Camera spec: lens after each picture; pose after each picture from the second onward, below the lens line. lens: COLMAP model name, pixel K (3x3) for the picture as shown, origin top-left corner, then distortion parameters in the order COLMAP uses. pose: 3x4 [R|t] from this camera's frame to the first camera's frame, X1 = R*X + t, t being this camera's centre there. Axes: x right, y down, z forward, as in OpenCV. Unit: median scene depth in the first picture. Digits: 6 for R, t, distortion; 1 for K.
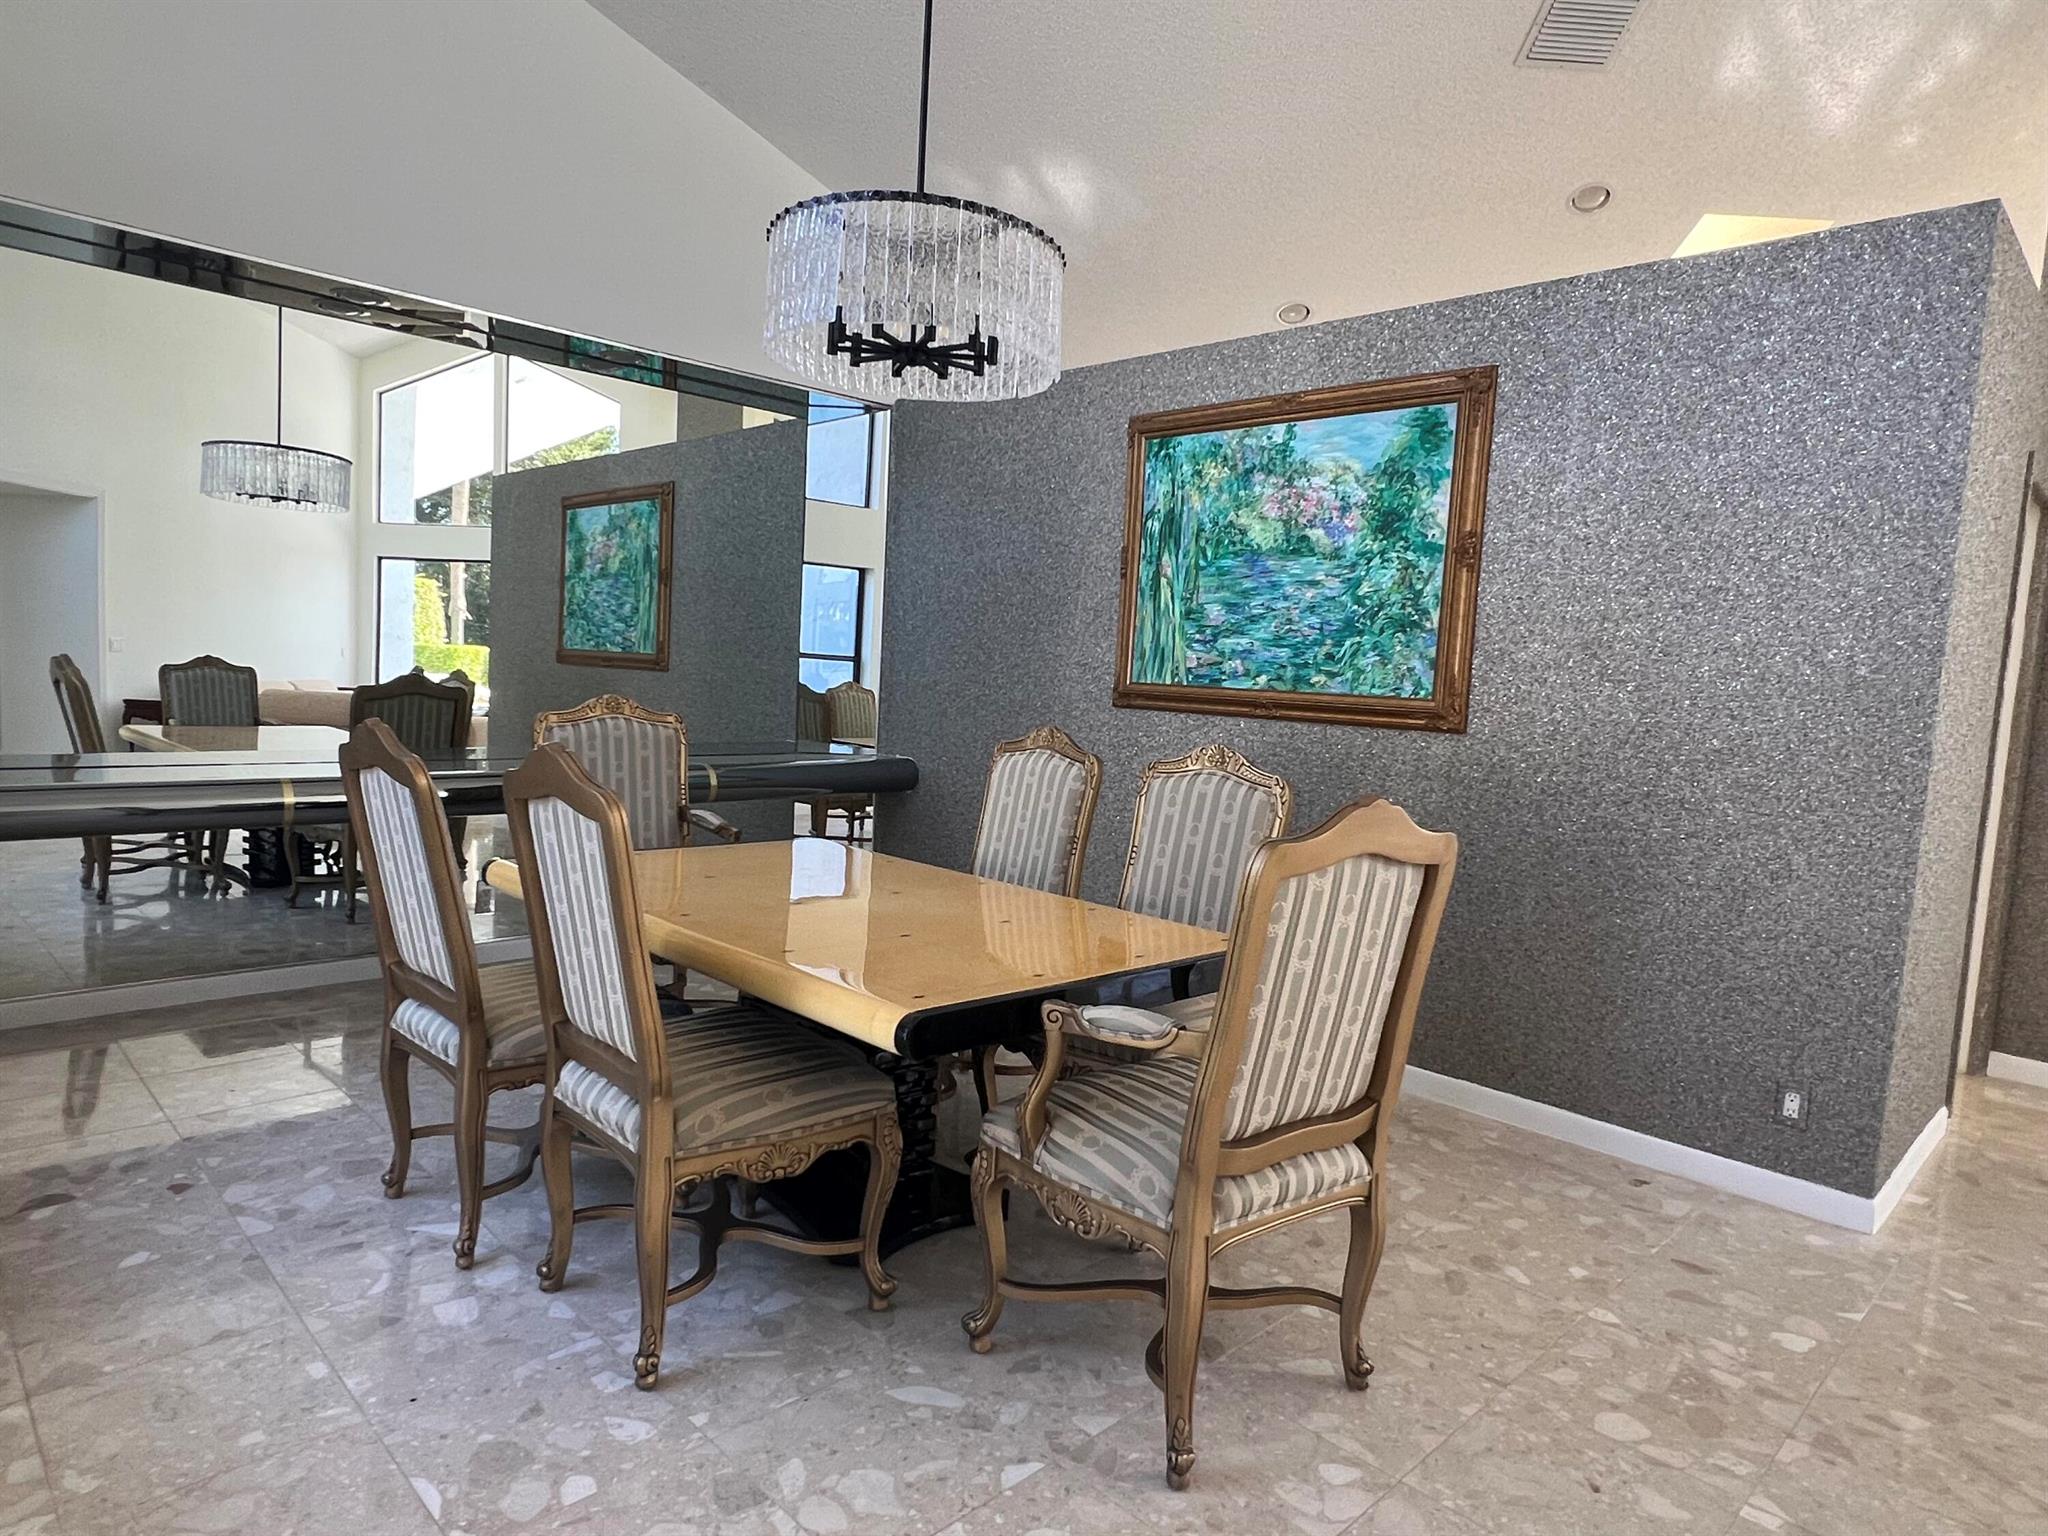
lens RADIAL K [[1207.6, 0, 1010.0], [0, 1207.6, 777.6], [0, 0, 1]] dist [-0.002664, -0.000752]
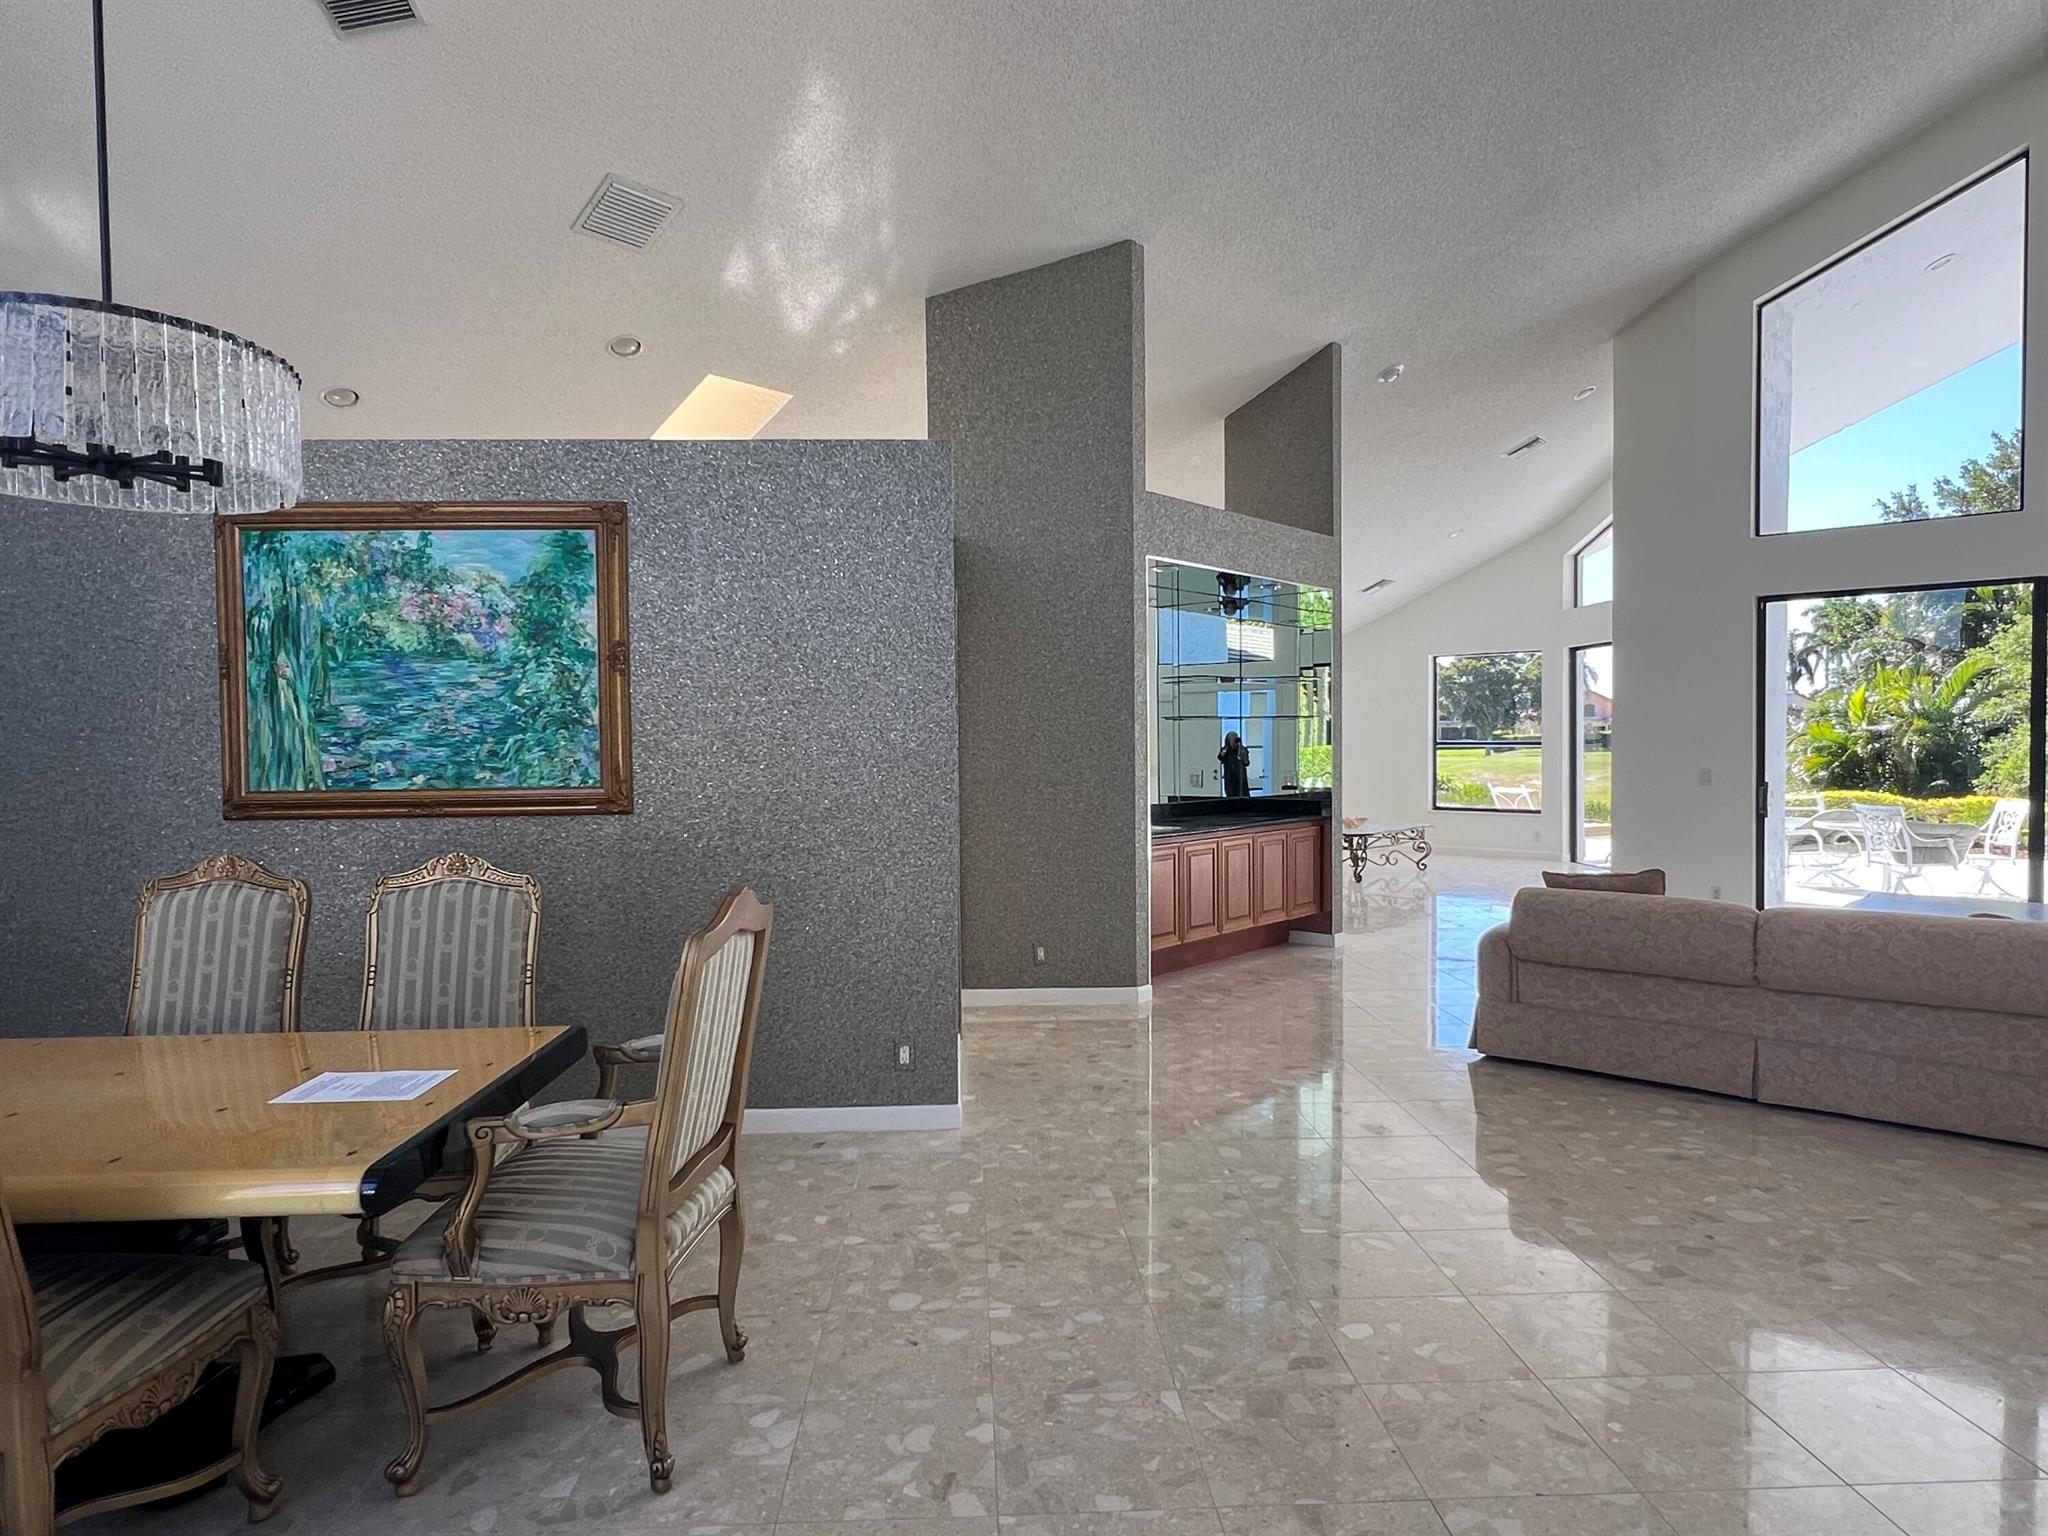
lens RADIAL K [[1207.6, 0, 1017.3], [0, 1207.6, 773.1], [0, 0, 1]] dist [-0.002664, -0.000752]
pose [[0.665527, -0.082043, 0.741851, -0.283431], [0.114164, 0.993434, 0.007448, -0.050186], [-0.737591, 0.079736, 0.670523, -0.065671]]
